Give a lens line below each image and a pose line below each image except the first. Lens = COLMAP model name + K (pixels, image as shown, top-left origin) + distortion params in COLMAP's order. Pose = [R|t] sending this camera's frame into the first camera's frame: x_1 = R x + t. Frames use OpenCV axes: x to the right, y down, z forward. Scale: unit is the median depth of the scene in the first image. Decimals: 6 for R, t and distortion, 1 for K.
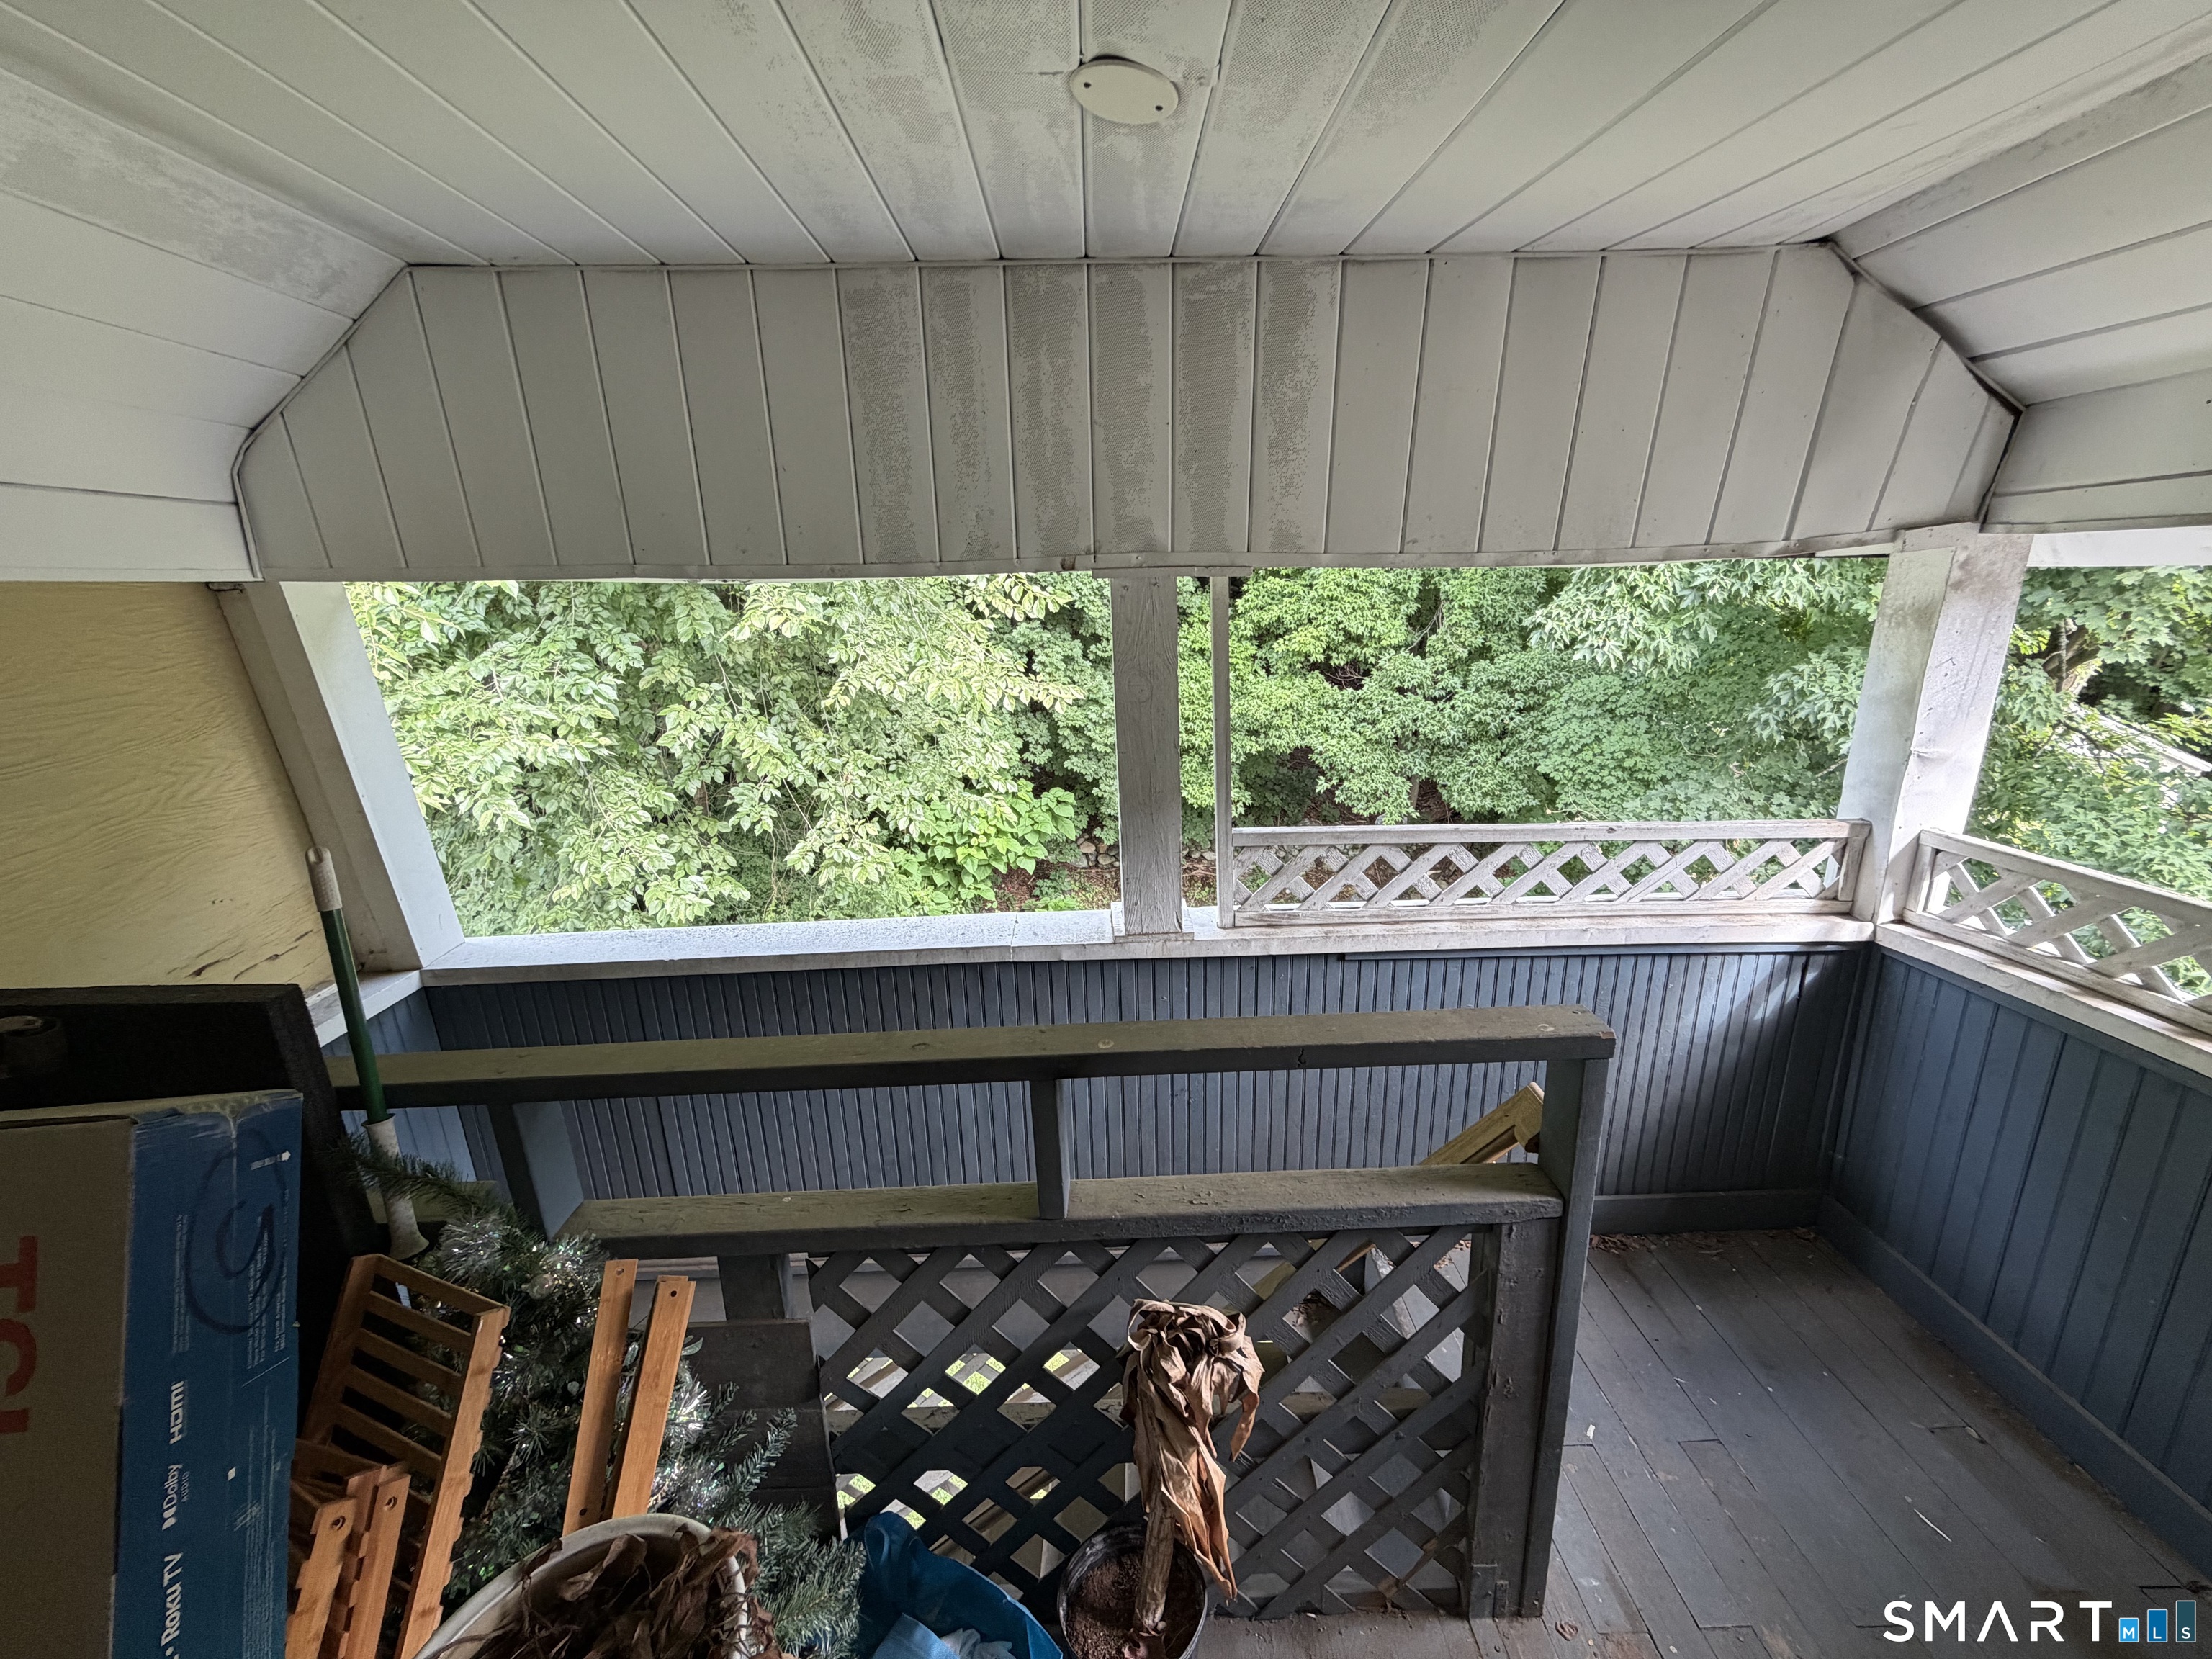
lens RADIAL K [[885.0, 0, 1104.2], [0, 885.0, 829.8], [0, 0, 1]] dist [0.000327, 0.000199]
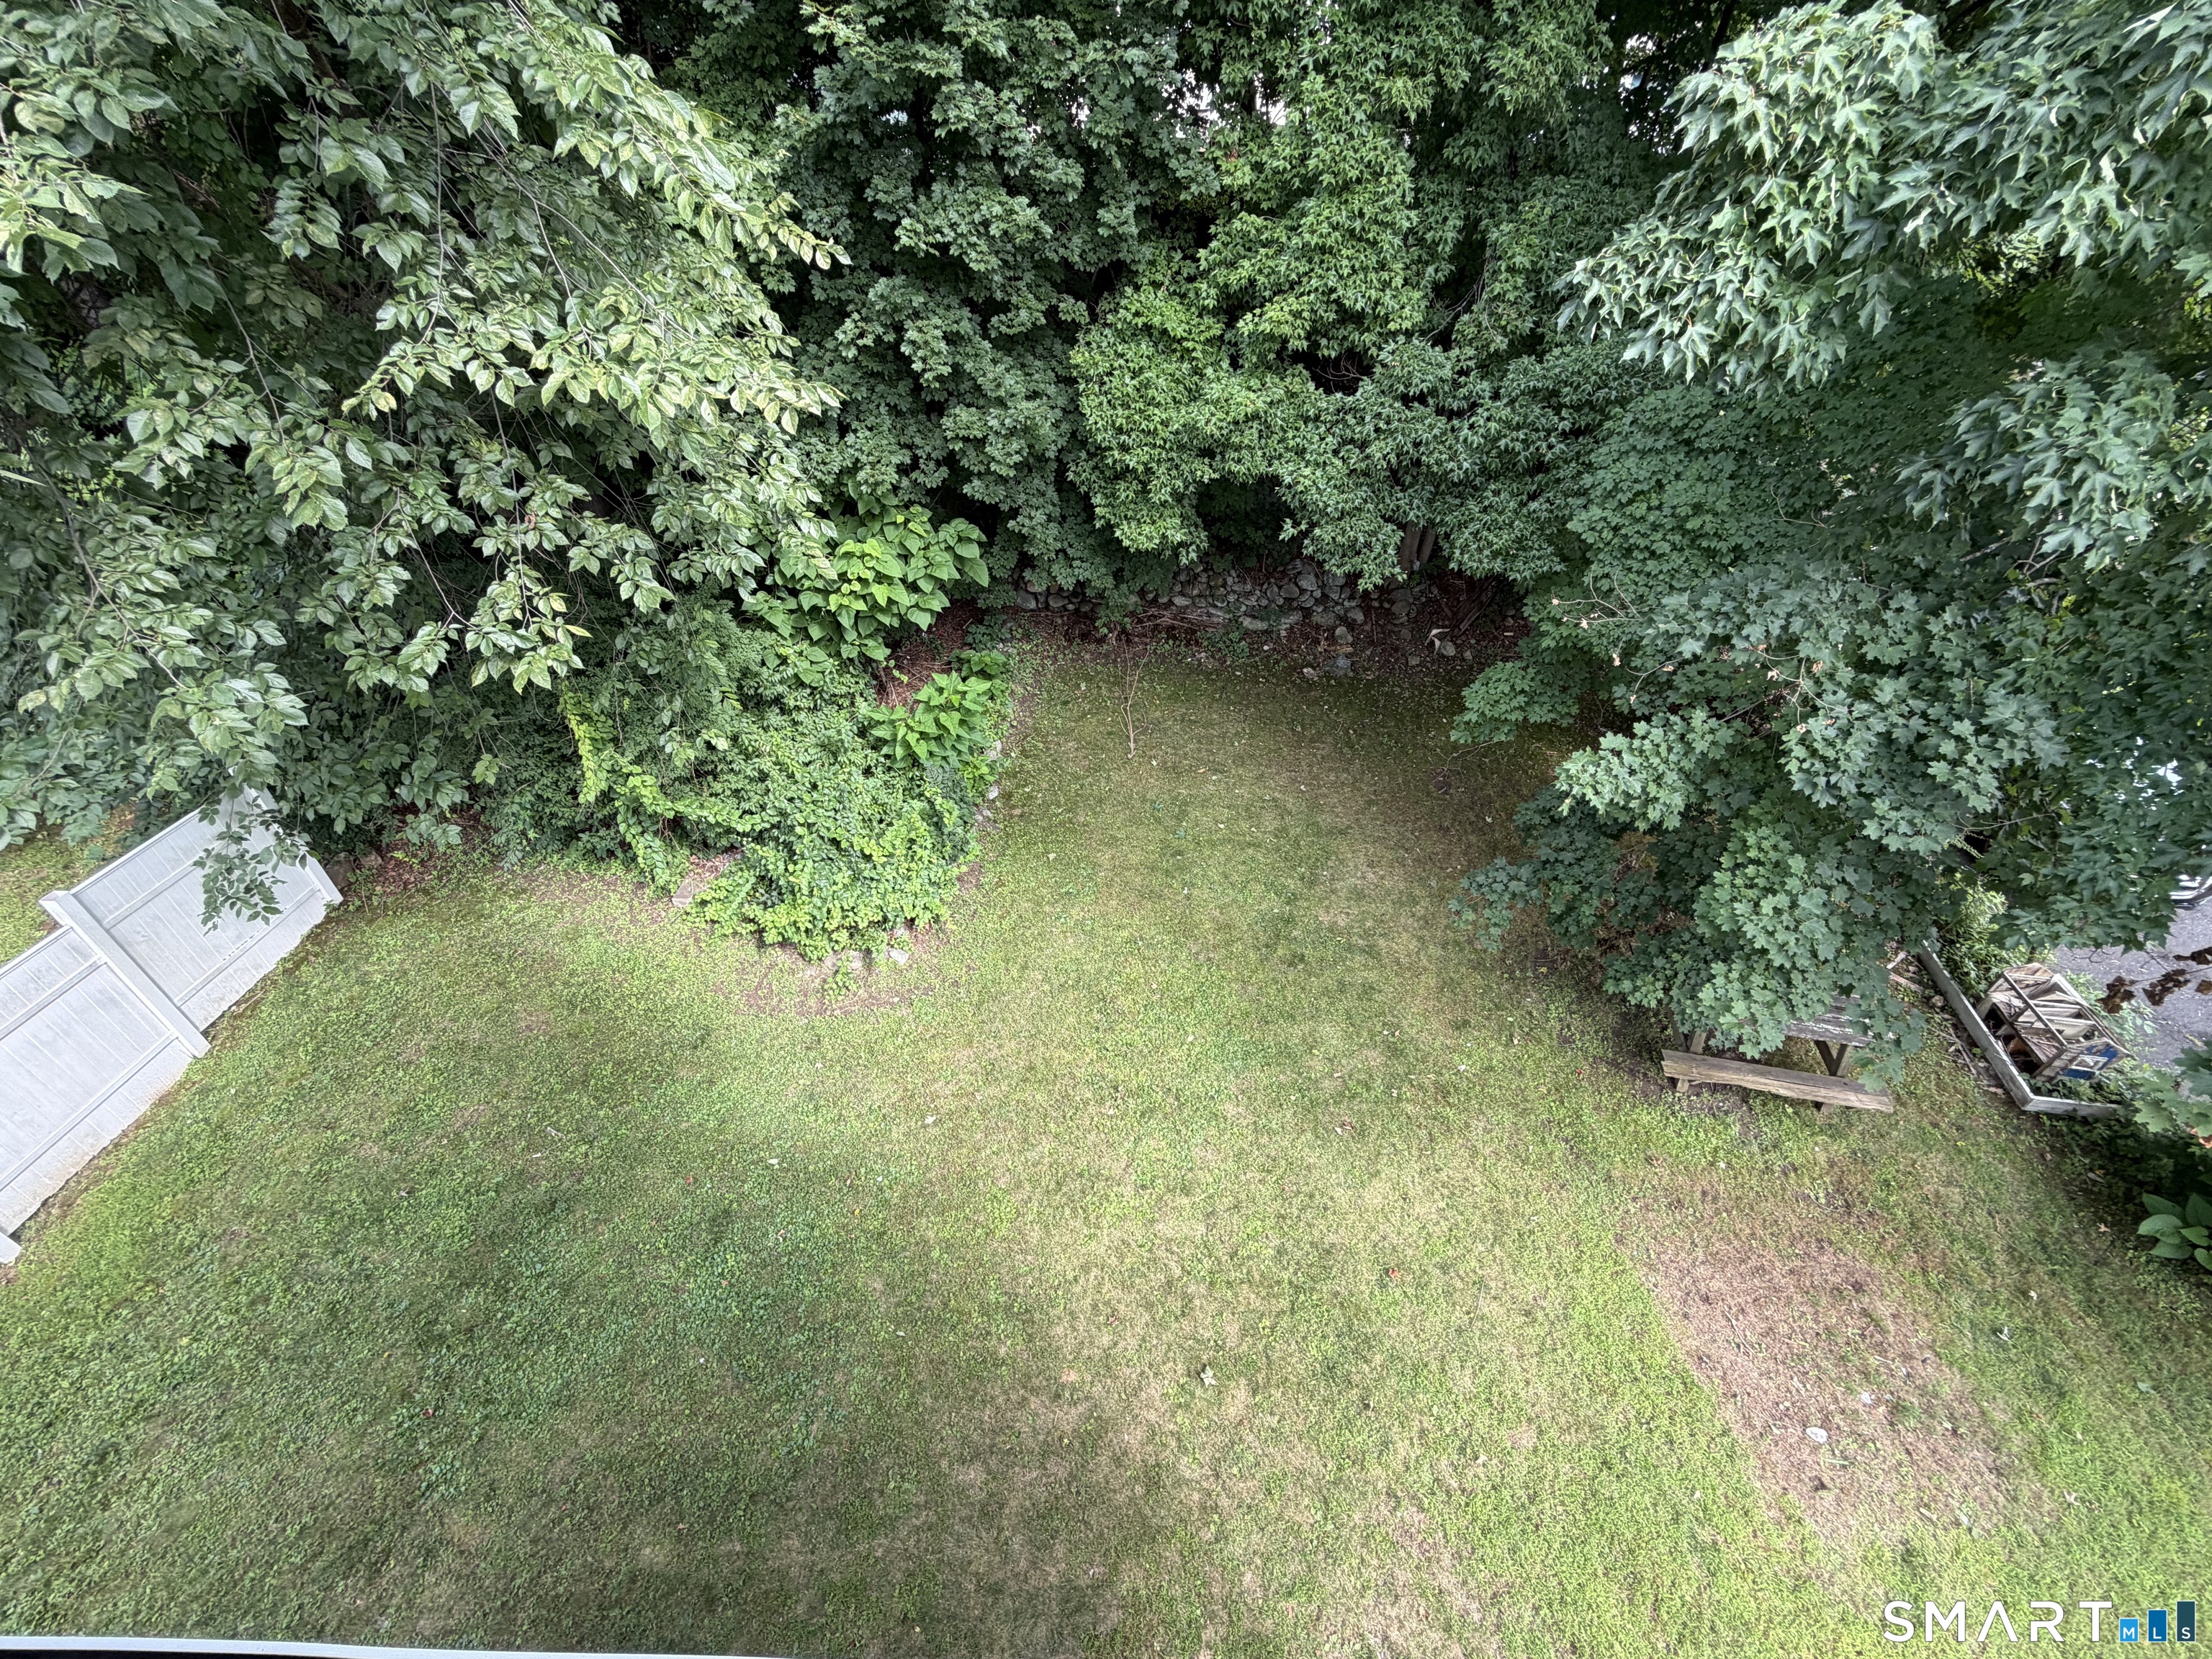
lens RADIAL K [[868.1, 0, 1106.0], [0, 868.1, 829.5], [0, 0, 1]] dist [-0.004762, 0.000503]
pose [[0.998365, 0.047720, -0.031480, 0.128660], [-0.035264, 0.947478, 0.317871, -0.039708], [0.044995, -0.316241, 0.947611, 0.201341]]
